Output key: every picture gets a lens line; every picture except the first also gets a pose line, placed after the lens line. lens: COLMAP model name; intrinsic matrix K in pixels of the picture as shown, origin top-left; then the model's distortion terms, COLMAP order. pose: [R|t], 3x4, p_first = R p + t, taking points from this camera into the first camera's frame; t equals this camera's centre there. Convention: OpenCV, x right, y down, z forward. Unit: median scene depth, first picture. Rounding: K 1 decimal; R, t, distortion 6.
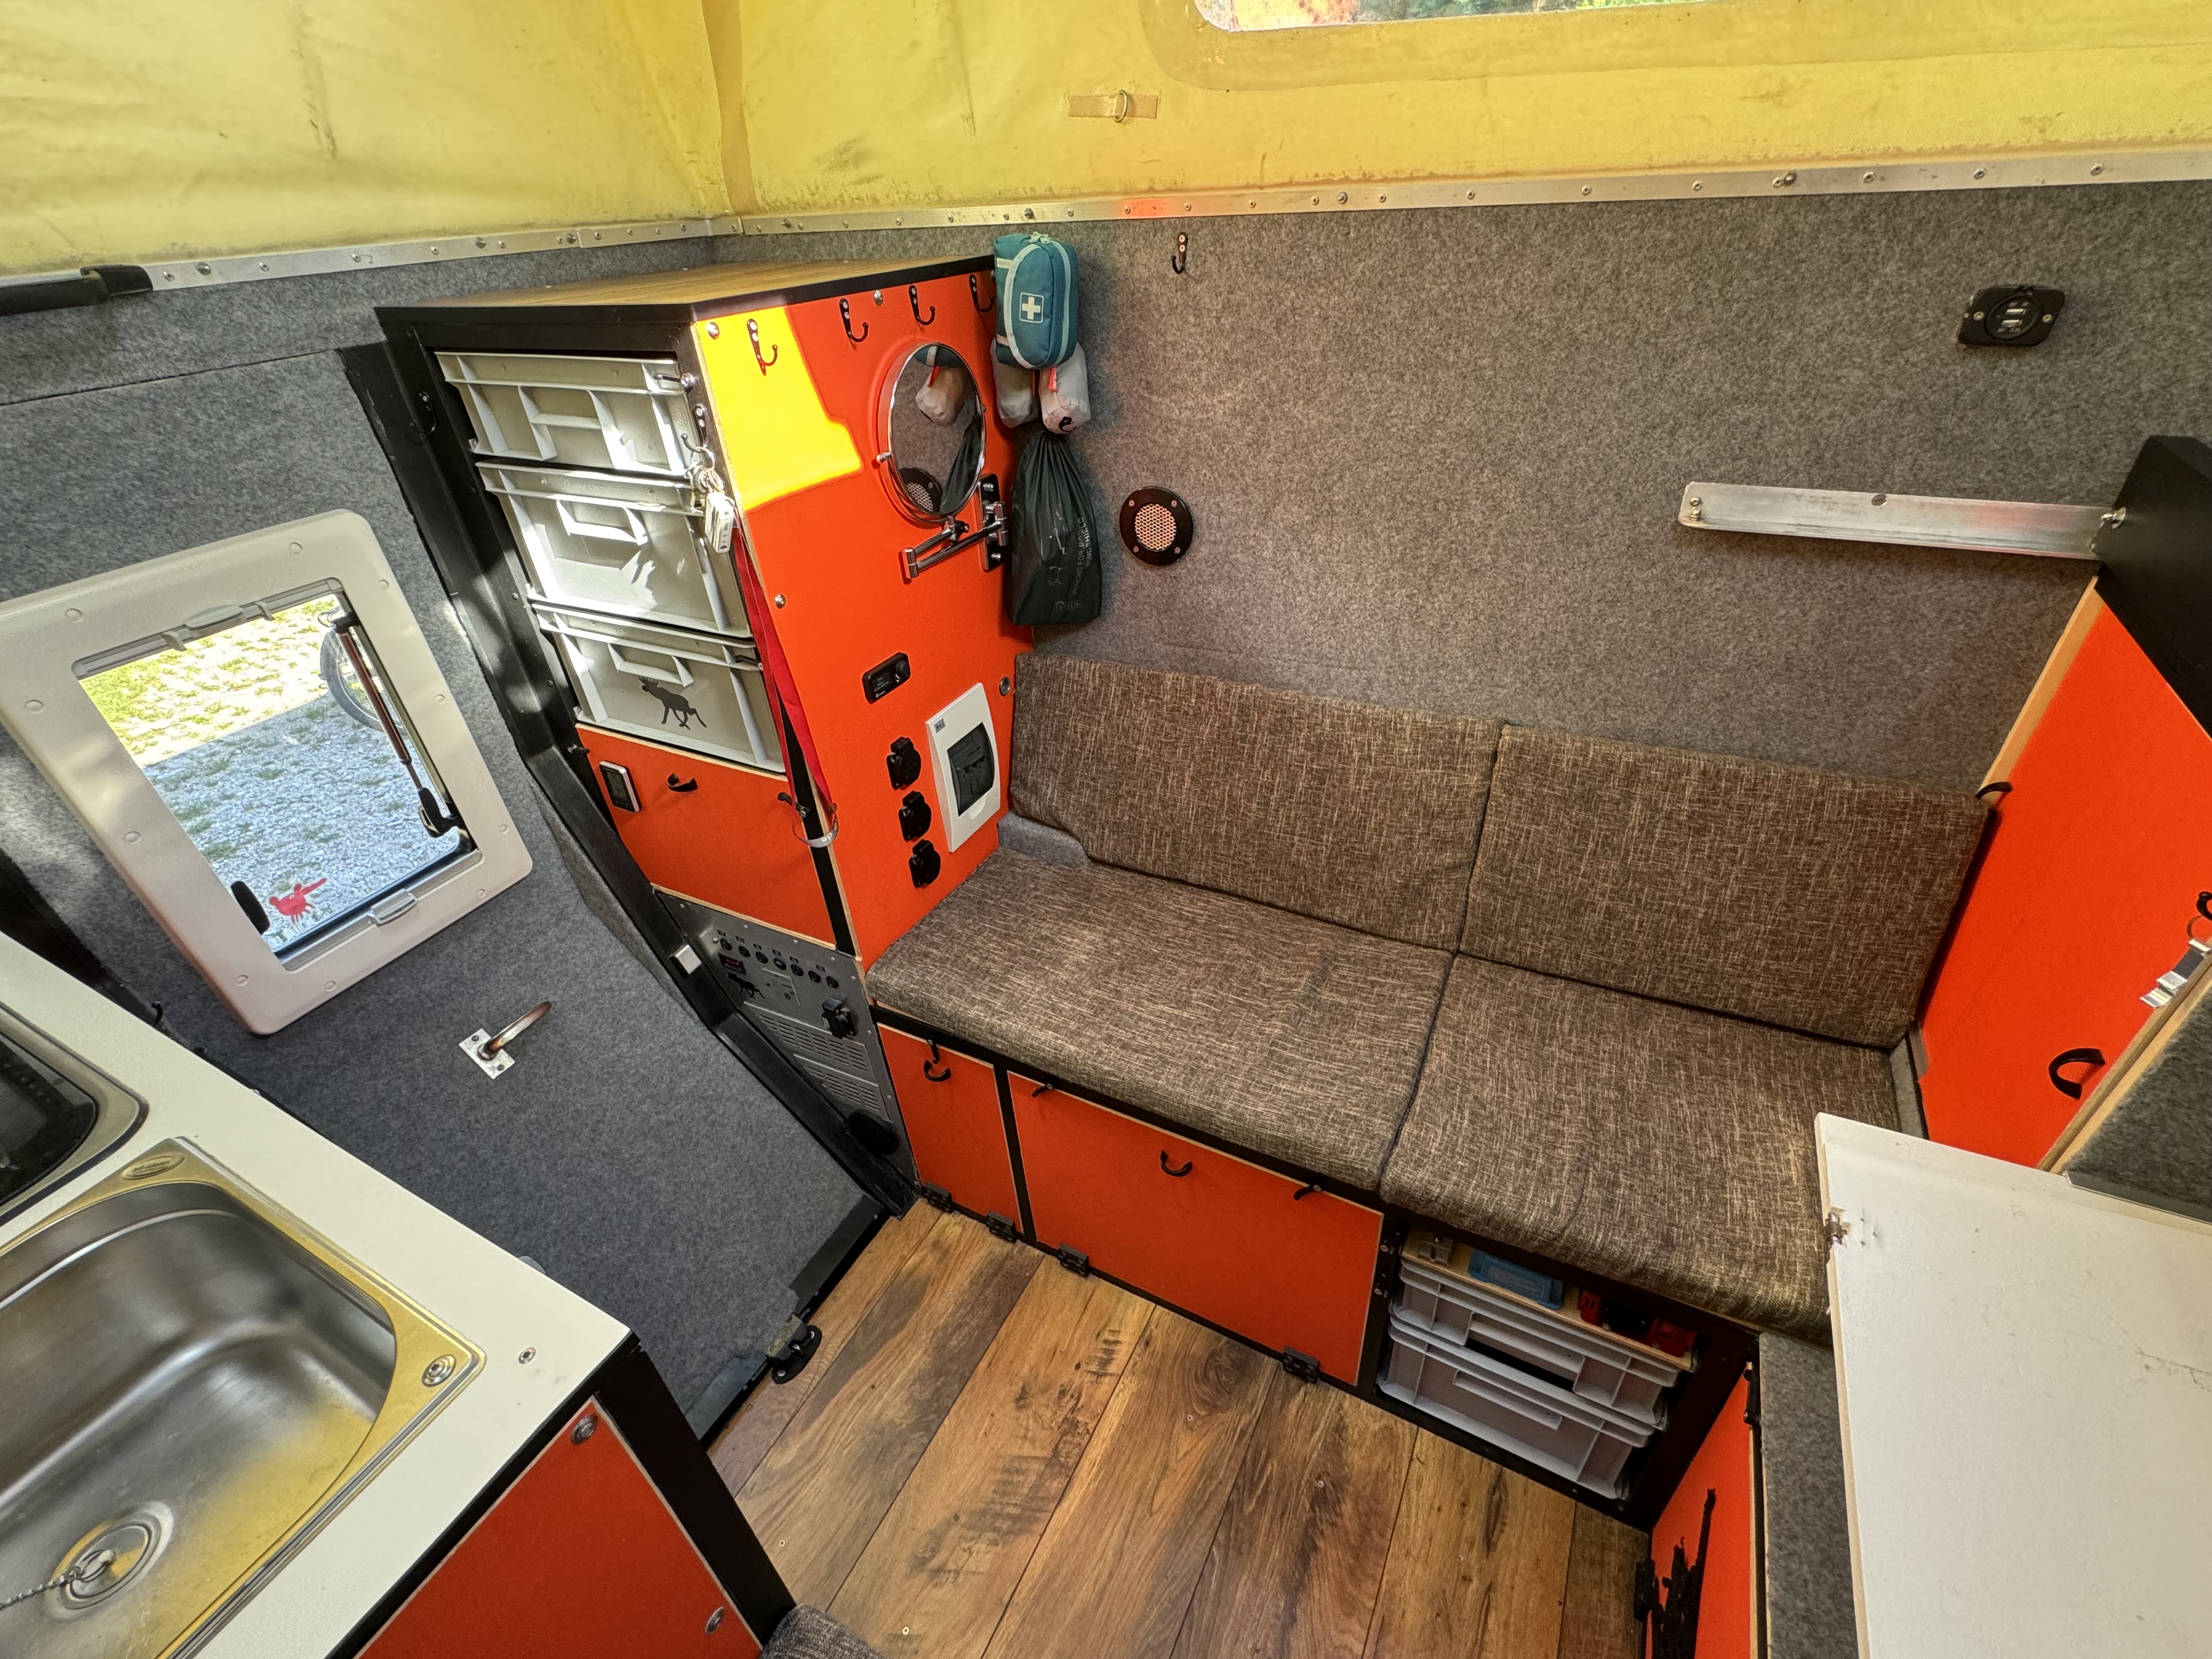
lens RADIAL K [[967.3, 0, 1108.3], [0, 967.3, 833.7], [0, 0, 1]] dist [-0.002963, -0.000265]
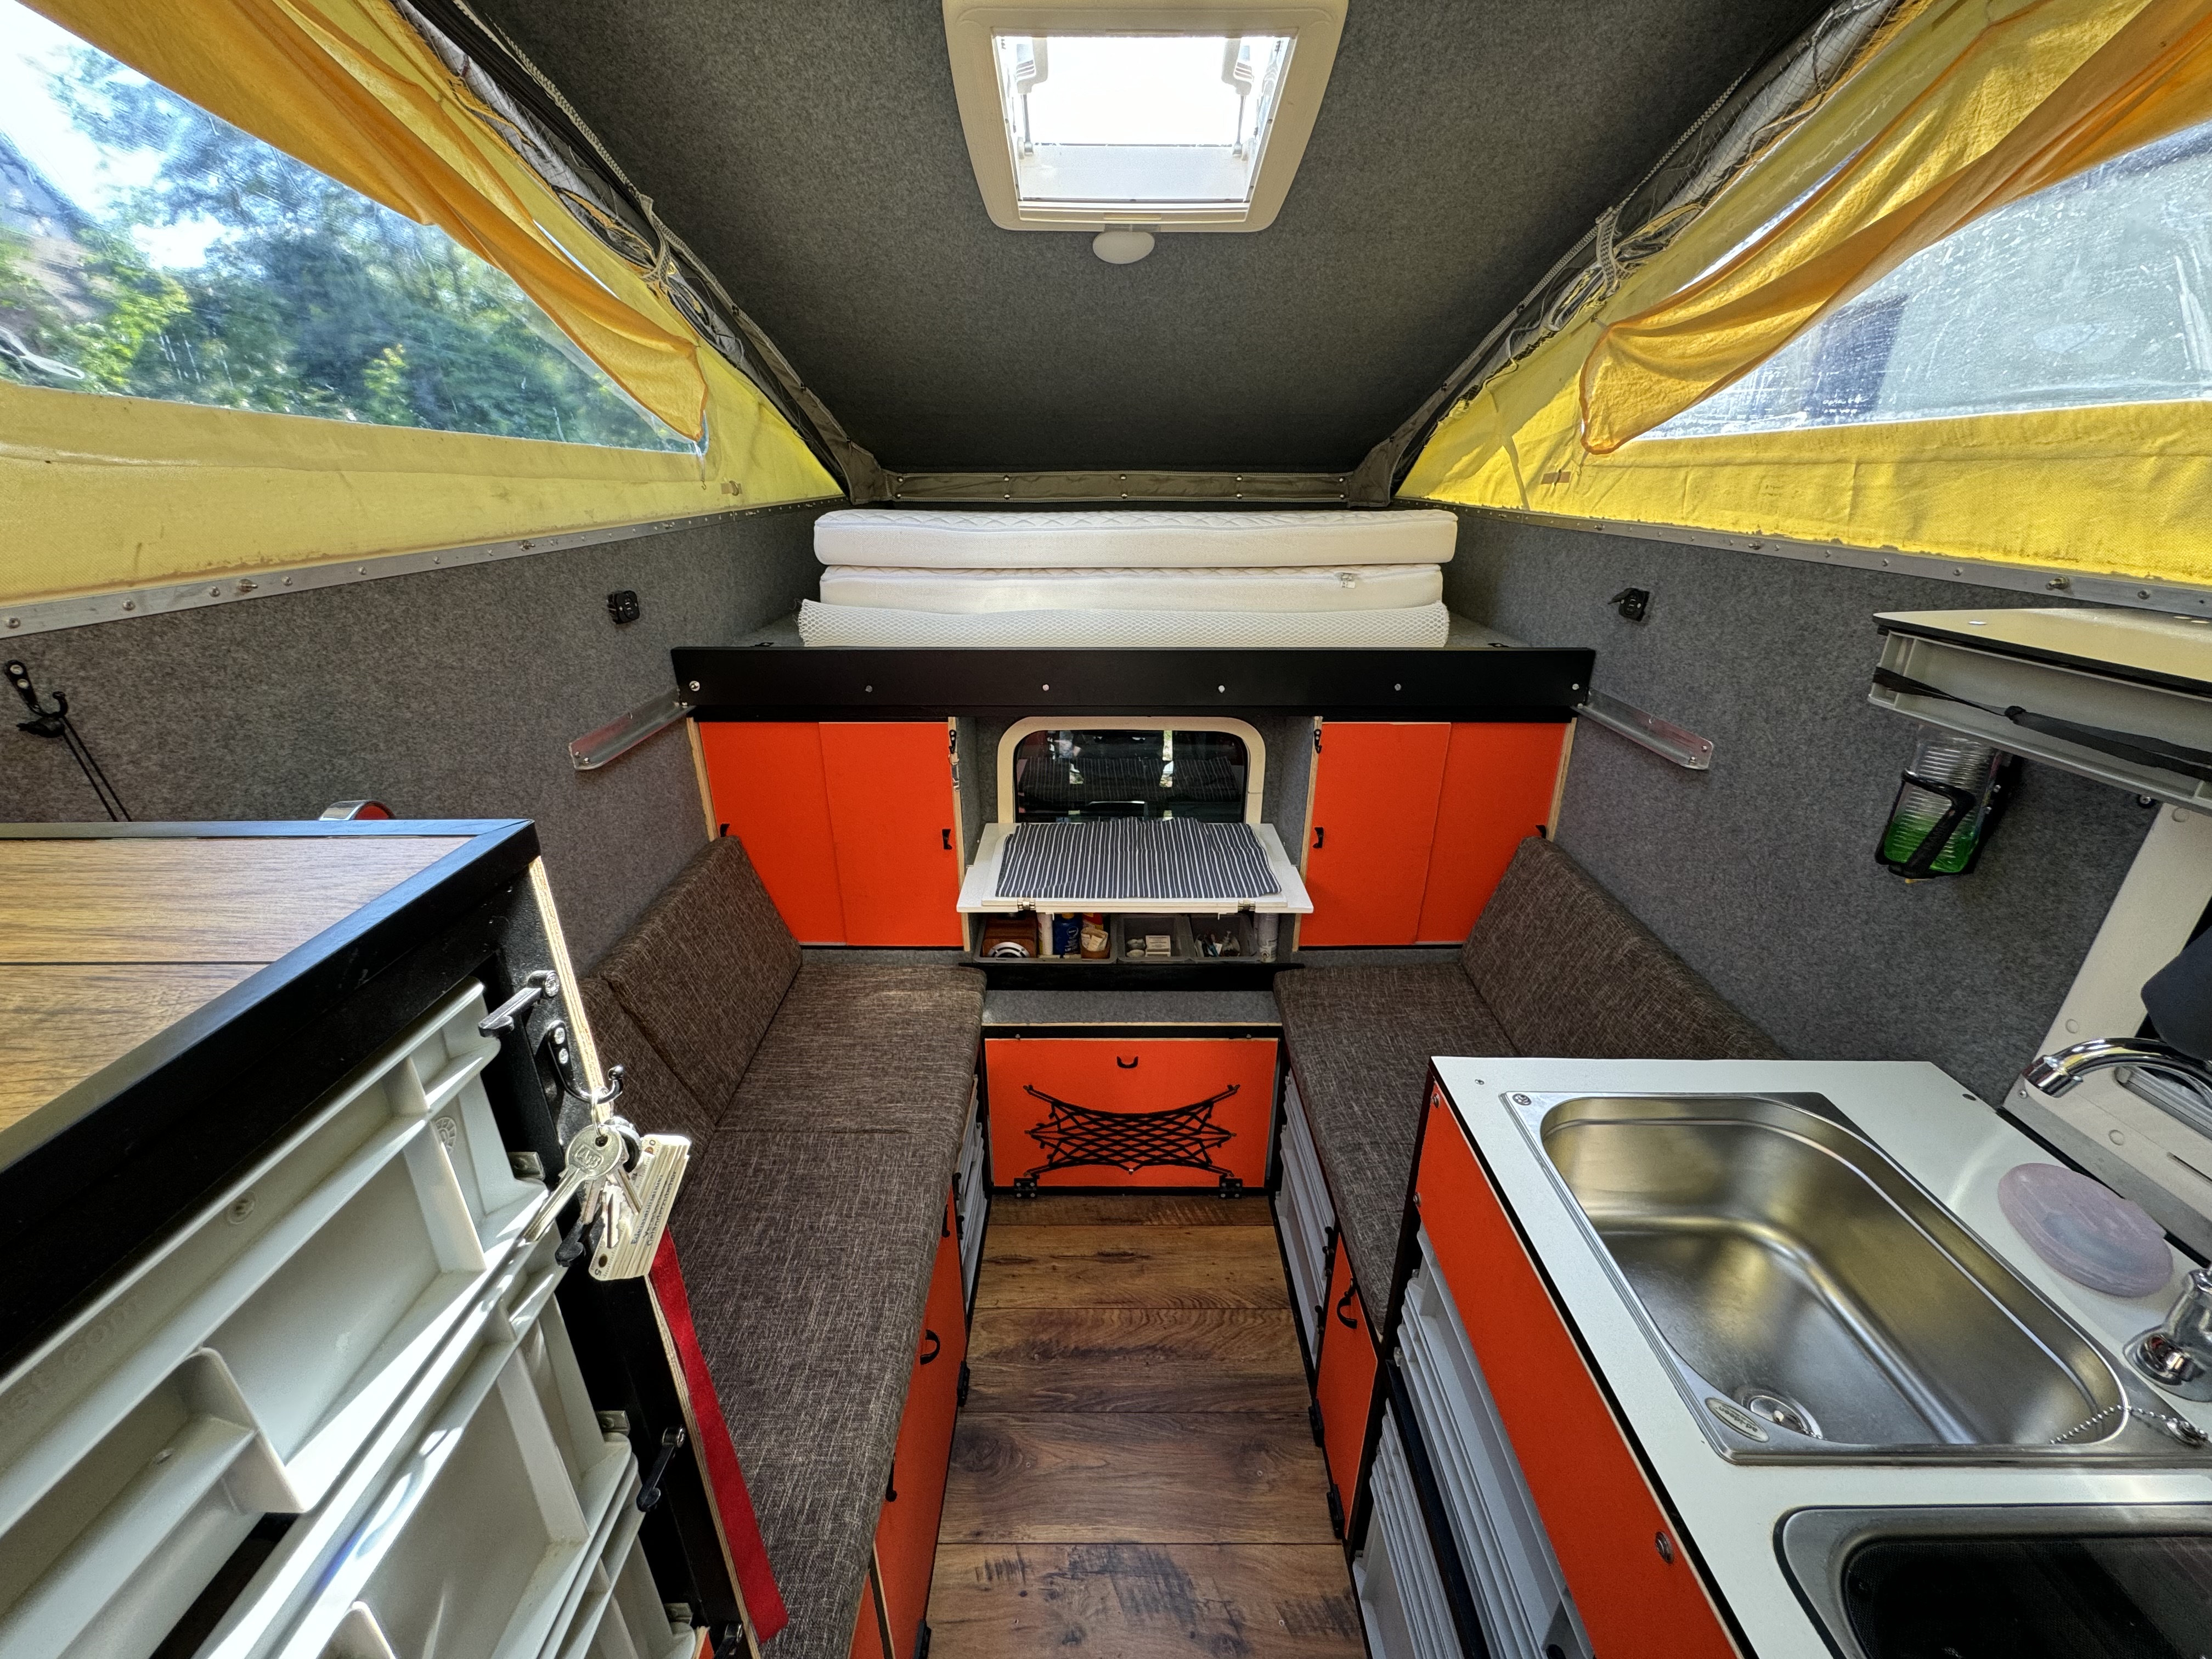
lens RADIAL K [[883.2, 0, 1108.1], [0, 883.2, 826.8], [0, 0, 1]] dist [0.000442, 0.000197]
pose [[-0.464294, -0.293122, 0.835770, -0.761160], [0.514483, 0.678851, 0.523897, -0.521464], [-0.720929, 0.673231, -0.164380, 0.714175]]
